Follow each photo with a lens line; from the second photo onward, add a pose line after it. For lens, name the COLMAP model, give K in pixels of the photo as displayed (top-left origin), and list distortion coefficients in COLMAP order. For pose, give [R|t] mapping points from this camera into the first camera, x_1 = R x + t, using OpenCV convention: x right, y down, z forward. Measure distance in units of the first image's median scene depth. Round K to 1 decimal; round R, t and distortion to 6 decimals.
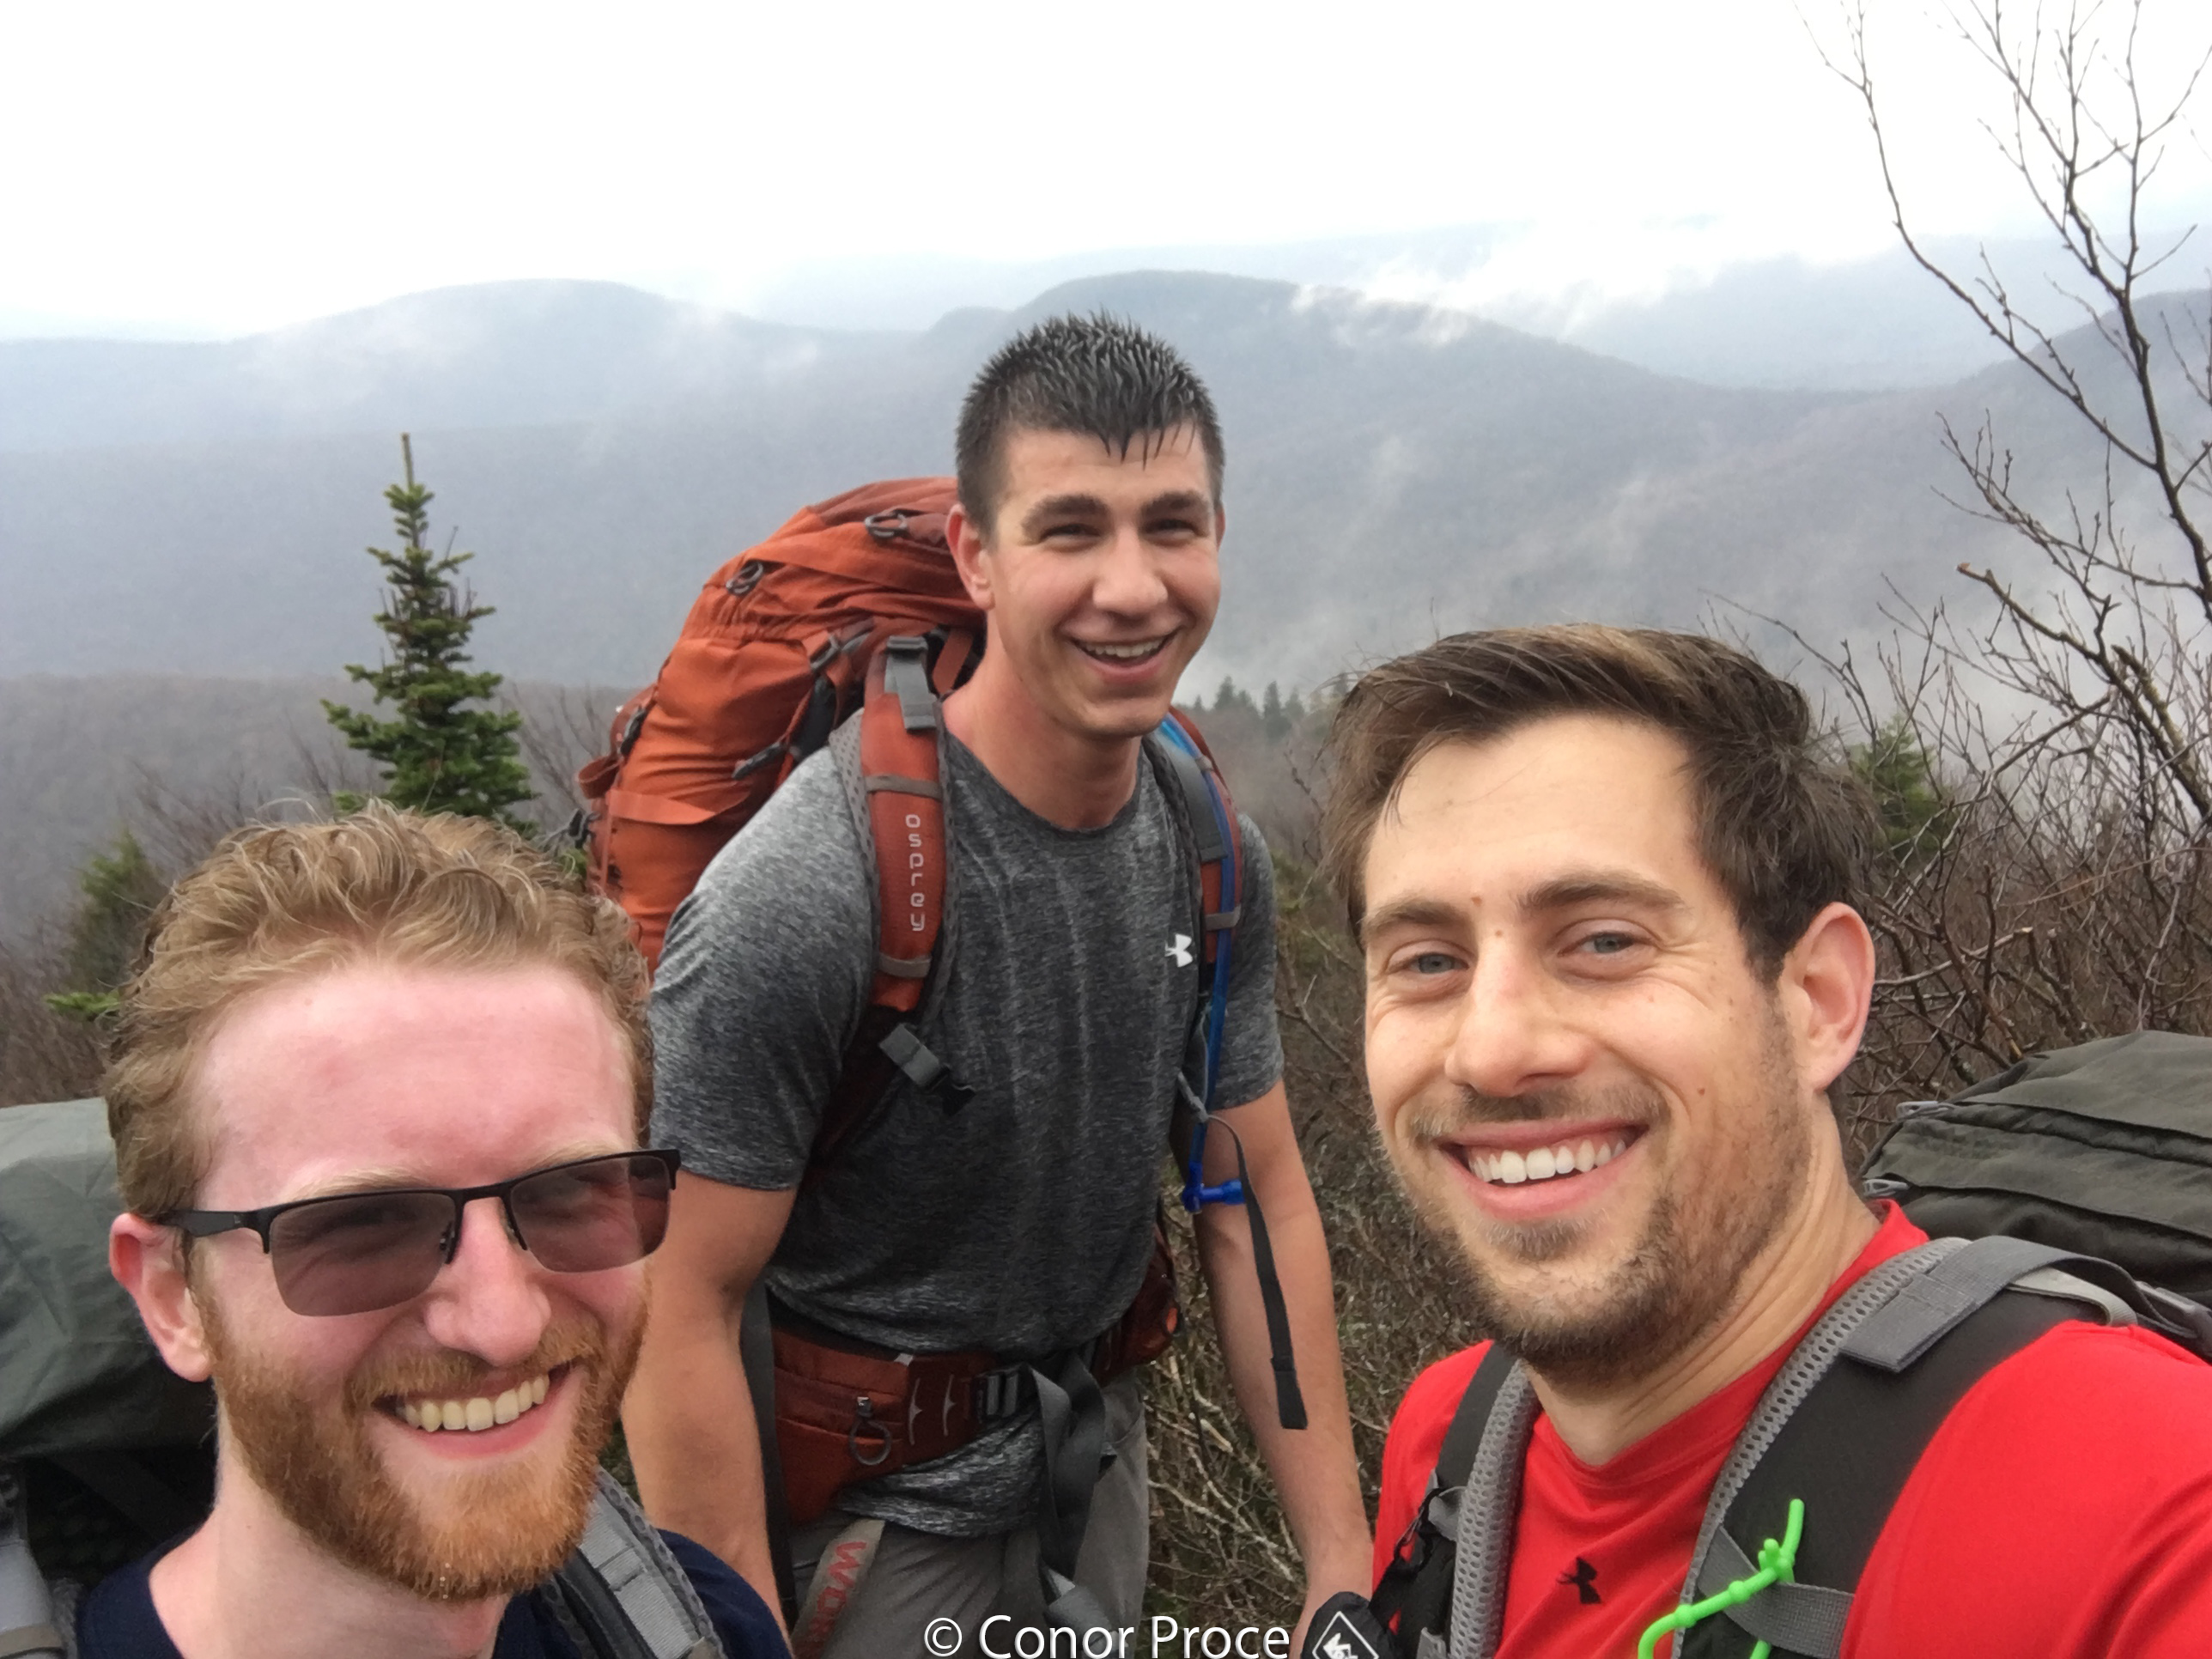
lens RADIAL K [[1987.7, 0, 1070.7], [0, 1987.7, 834.2], [0, 0, 1]] dist [0.072197, -0.081108]
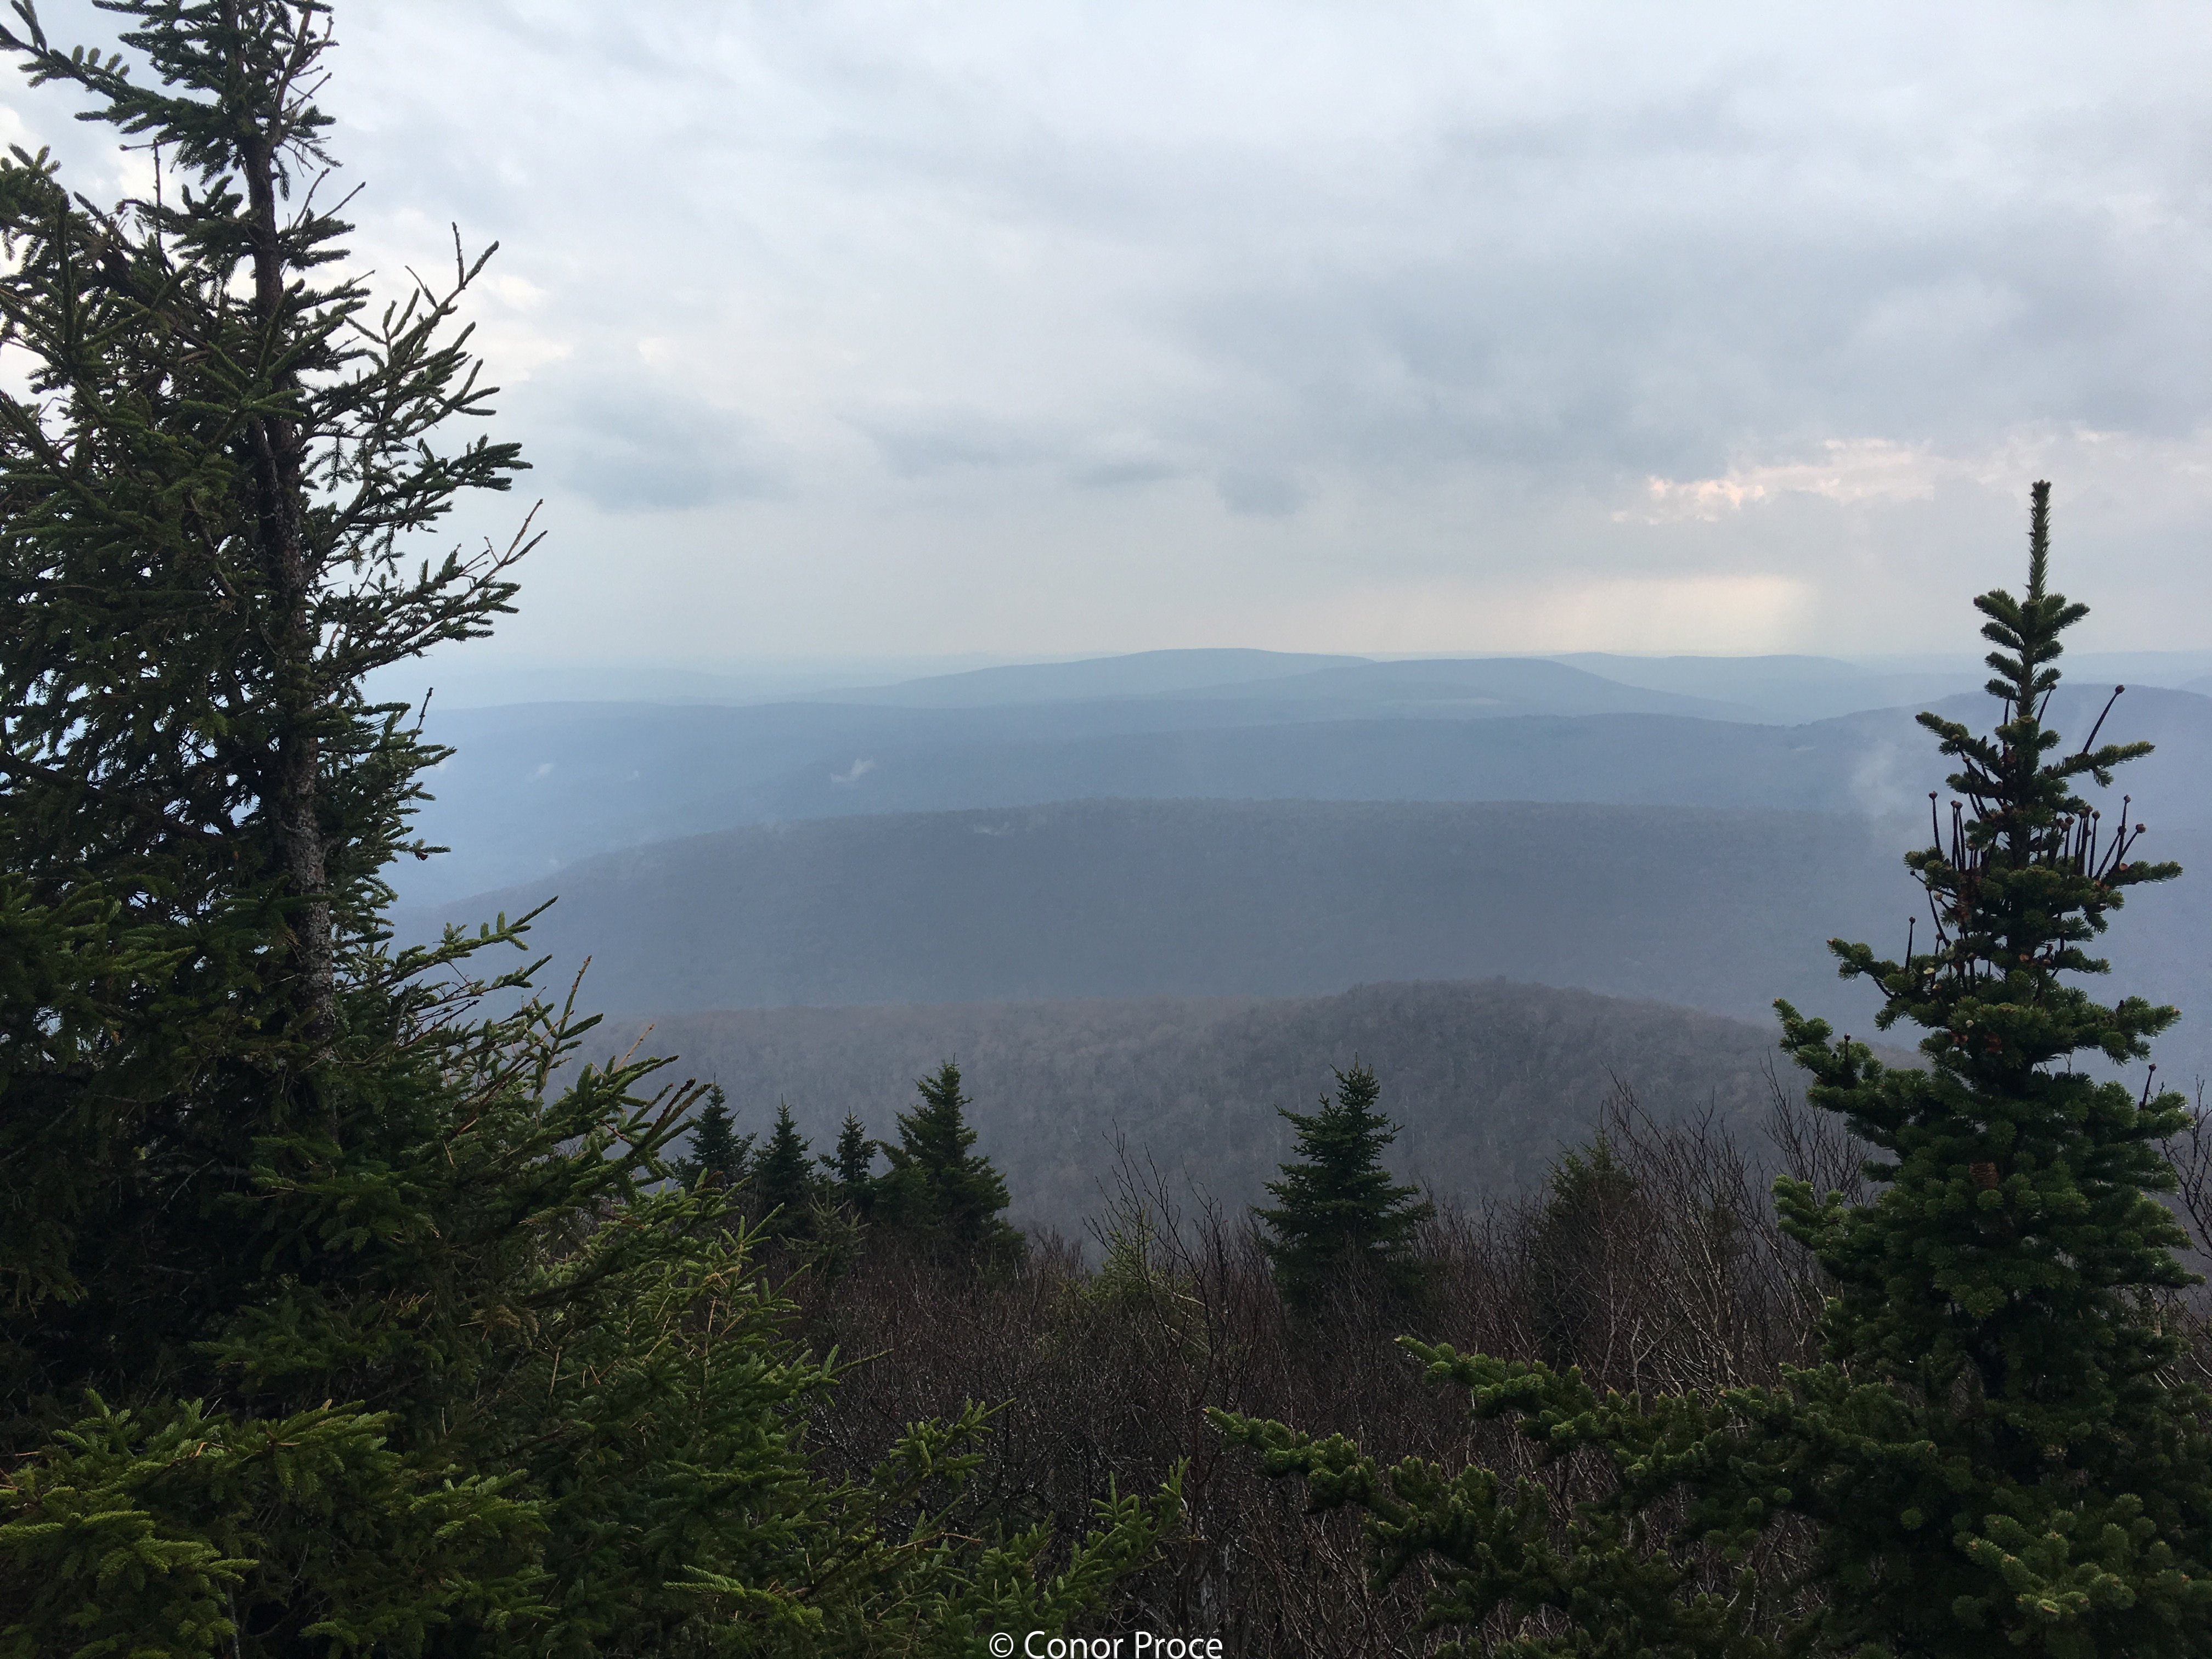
lens RADIAL K [[1858.8, 0, 1093.4], [0, 1858.8, 792.2], [0, 0, 1]] dist [0.069852, -0.083127]
pose [[0.735099, 0.089842, -0.671981, -0.185848], [-0.224343, 0.967575, -0.116053, -0.023726], [0.639766, 0.236065, 0.731419, 0.530498]]
